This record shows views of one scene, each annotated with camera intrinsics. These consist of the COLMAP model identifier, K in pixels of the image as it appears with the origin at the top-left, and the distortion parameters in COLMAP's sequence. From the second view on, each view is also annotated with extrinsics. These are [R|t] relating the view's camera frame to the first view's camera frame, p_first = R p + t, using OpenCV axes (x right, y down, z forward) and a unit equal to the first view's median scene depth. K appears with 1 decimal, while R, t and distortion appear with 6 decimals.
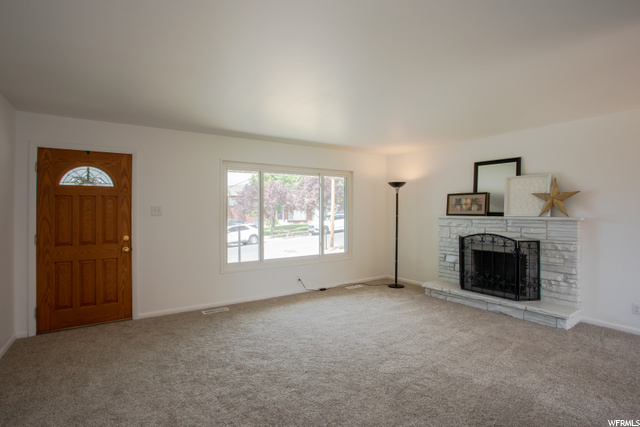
lens RADIAL K [[317.0, 0, 318.3], [0, 317.0, 208.4], [0, 0, 1]] dist [-0.057075, 0.020874]
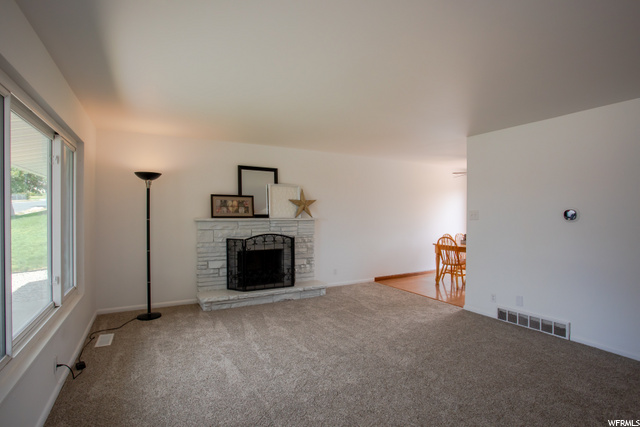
lens RADIAL K [[317.0, 0, 320.7], [0, 317.0, 213.5], [0, 0, 1]] dist [-0.057075, 0.020874]
pose [[0.088643, -0.001958, 0.996062, -0.556068], [-0.016205, 0.999863, 0.003407, 0.001736], [-0.995932, -0.016444, 0.088599, 0.715292]]
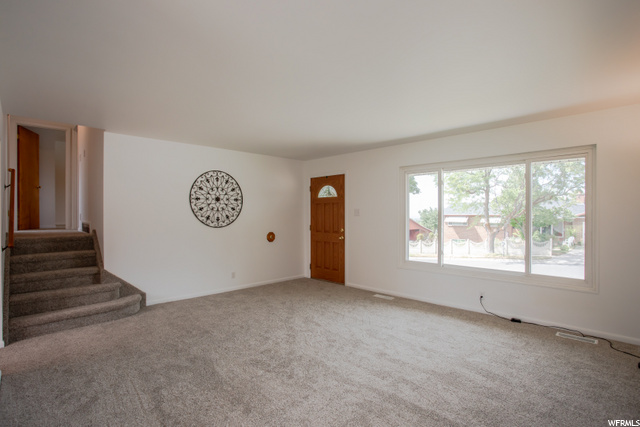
lens RADIAL K [[317.0, 0, 318.1], [0, 317.0, 213.2], [0, 0, 1]] dist [-0.057075, 0.020874]
pose [[0.193639, 0.004006, -0.981065, 0.773349], [0.010552, 0.999925, 0.006165, 0.001546], [0.981016, -0.011546, 0.193582, 0.524556]]
